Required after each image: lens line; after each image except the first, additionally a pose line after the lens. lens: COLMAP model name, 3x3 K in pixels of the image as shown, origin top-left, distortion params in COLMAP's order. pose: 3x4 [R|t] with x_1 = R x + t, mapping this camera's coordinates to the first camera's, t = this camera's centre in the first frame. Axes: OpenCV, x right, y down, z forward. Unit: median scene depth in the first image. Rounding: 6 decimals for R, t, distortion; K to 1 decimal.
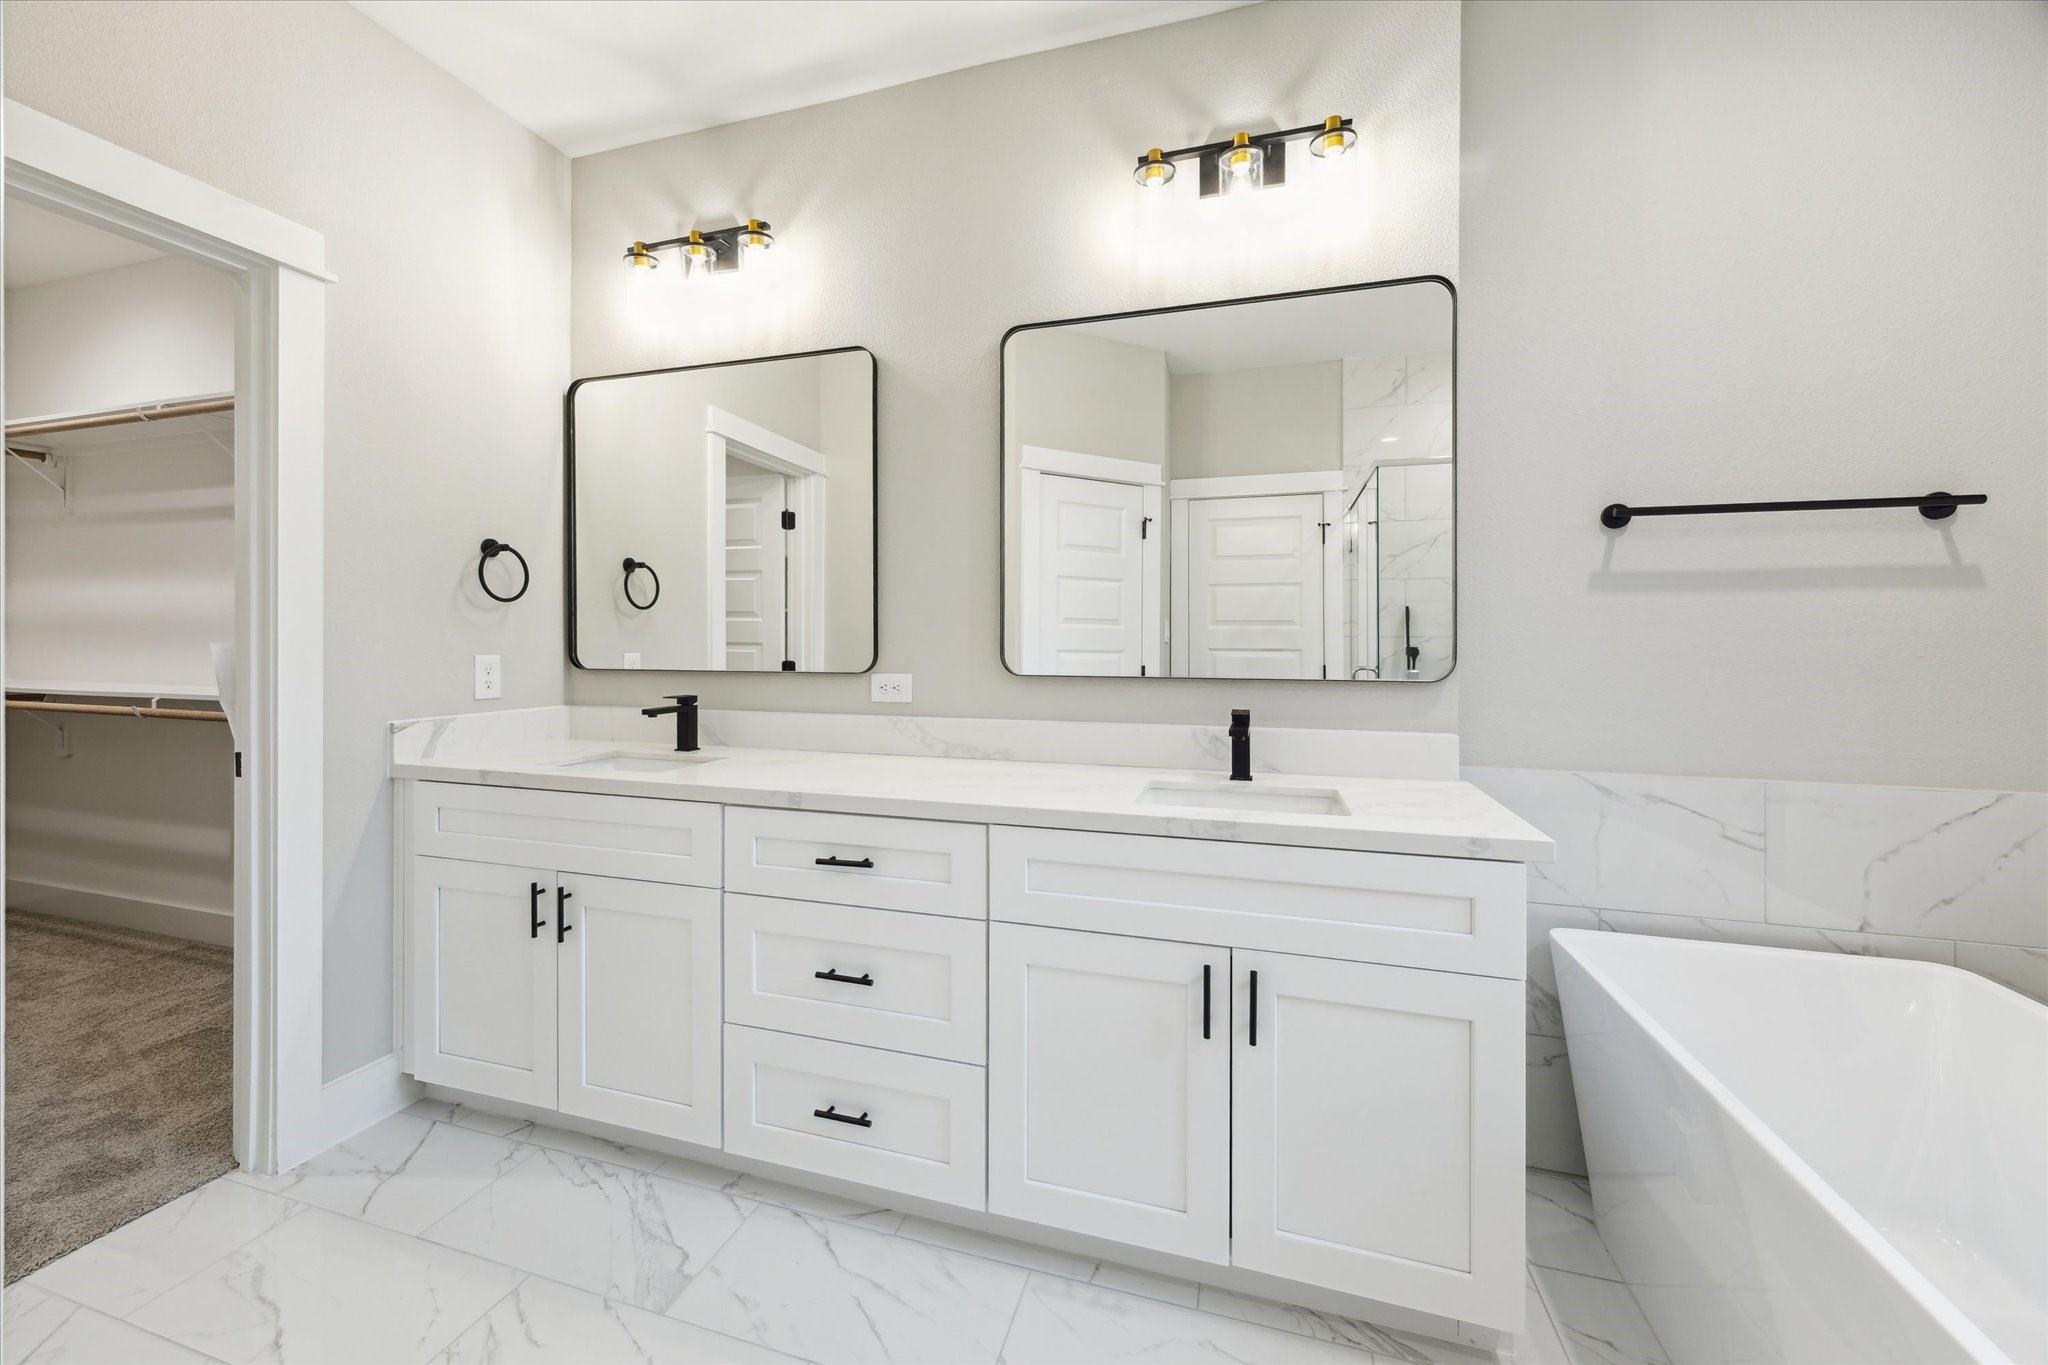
lens RADIAL K [[825.7, 0, 1026.6], [0, 825.7, 657.4], [0, 0, 1]] dist [-0.000368, -0.000054]
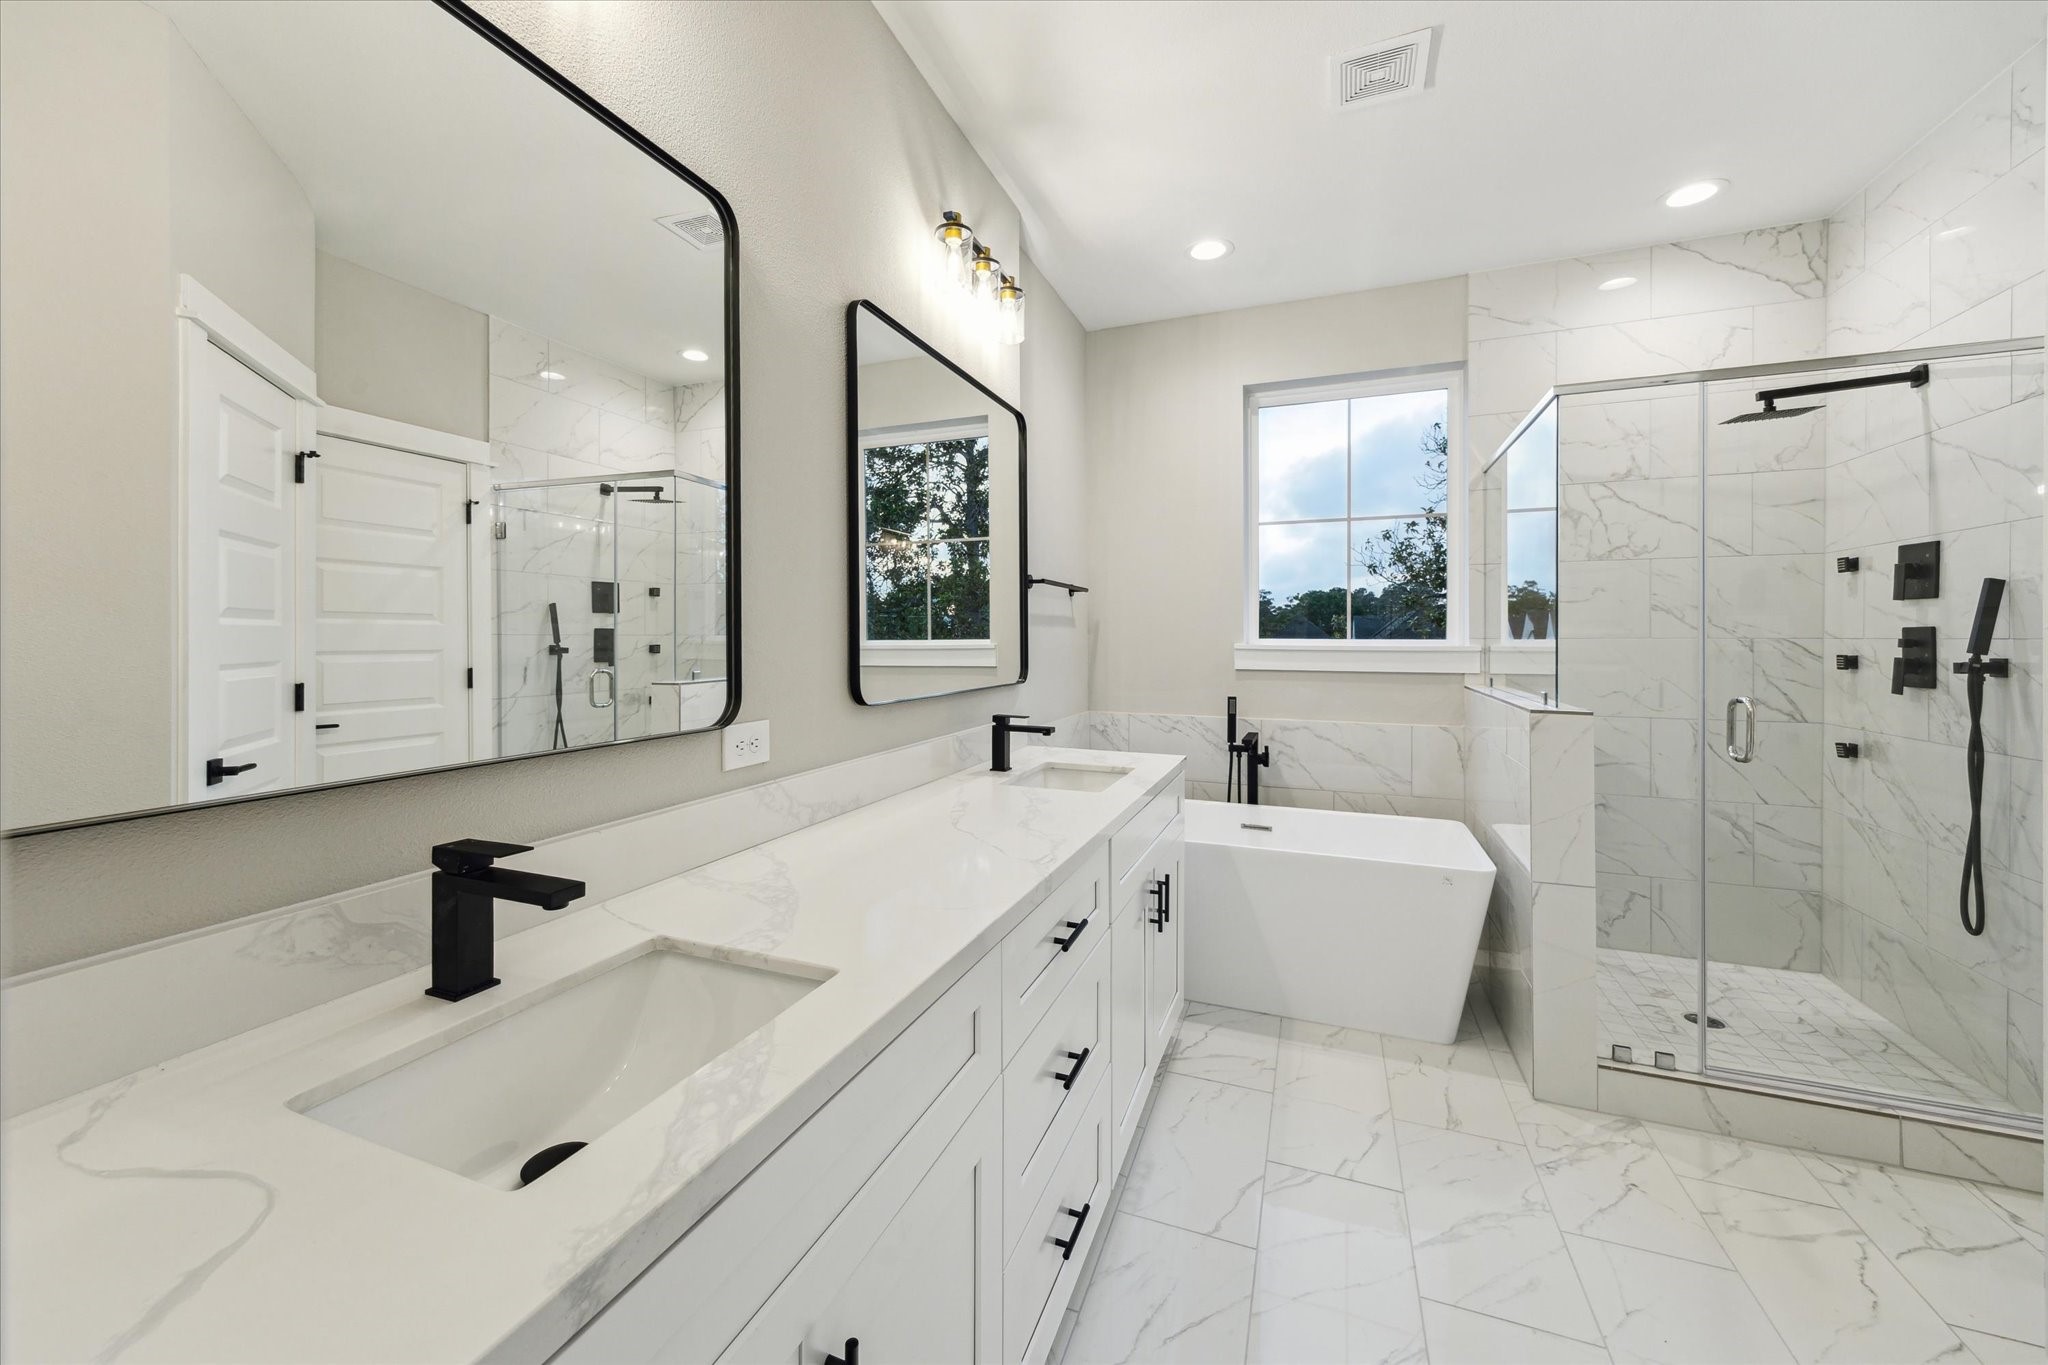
lens RADIAL K [[797.6, 0, 1003.6], [0, 797.6, 636.9], [0, 0, 1]] dist [0.002810, 0.000207]
pose [[0.070462, -0.008332, 0.997480, -0.839633], [0.000492, 0.999965, 0.008318, -0.058817], [-0.997514, -0.000095, 0.070464, 0.803714]]
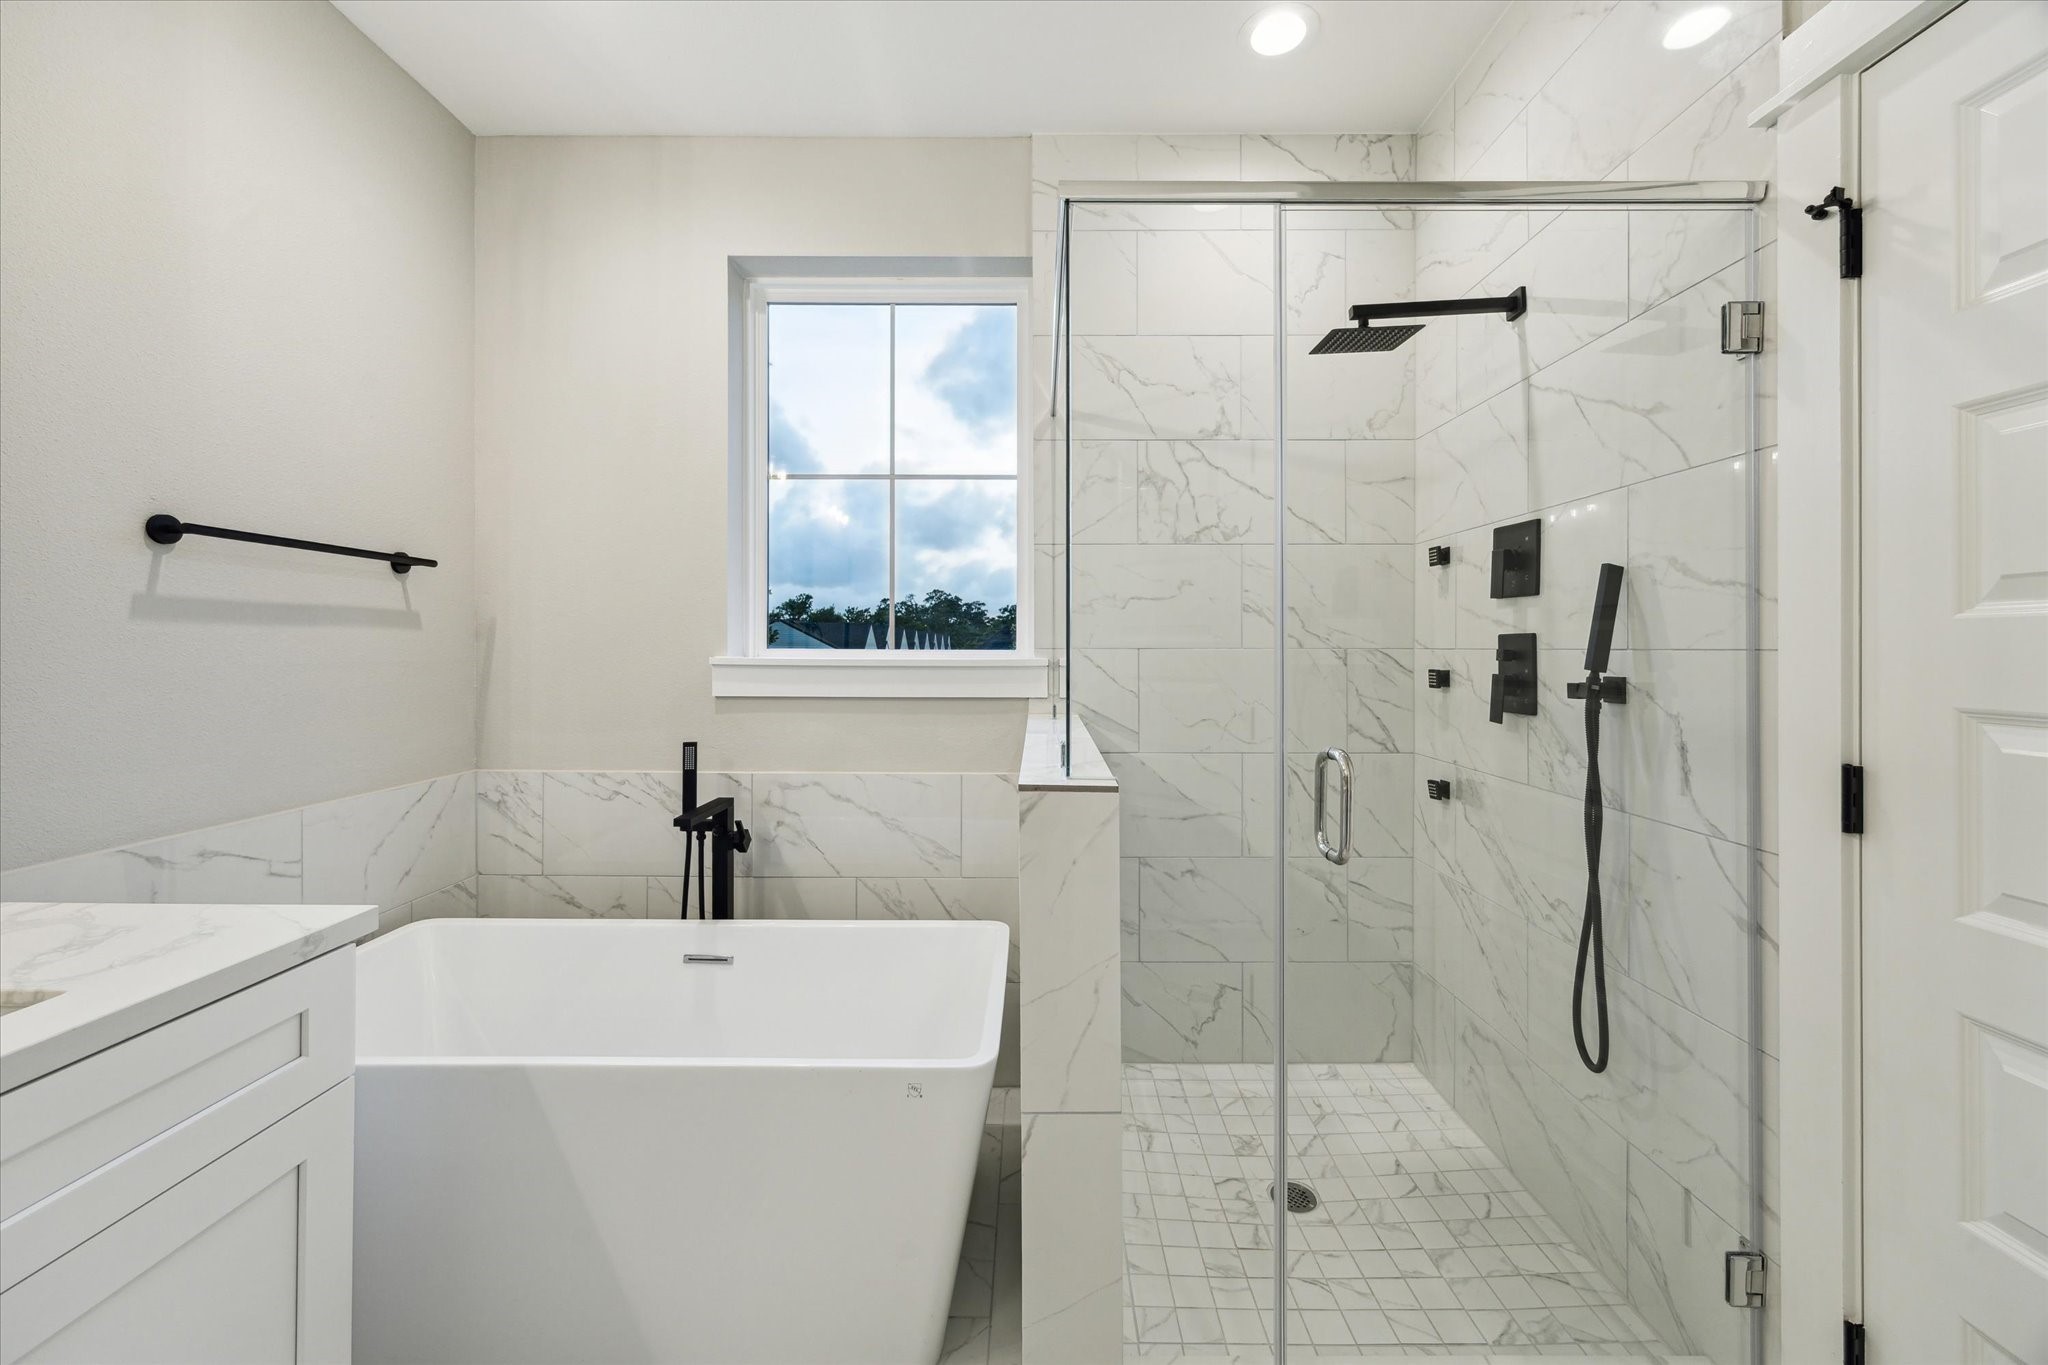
lens RADIAL K [[807.0, 0, 1028.3], [0, 807.0, 639.3], [0, 0, 1]] dist [-0.001390, 0.000079]
pose [[-0.305086, -0.000255, 0.952325, -0.285228], [-0.003958, 0.999992, -0.001000, -0.053879], [-0.952317, -0.004074, -0.305084, 0.358026]]
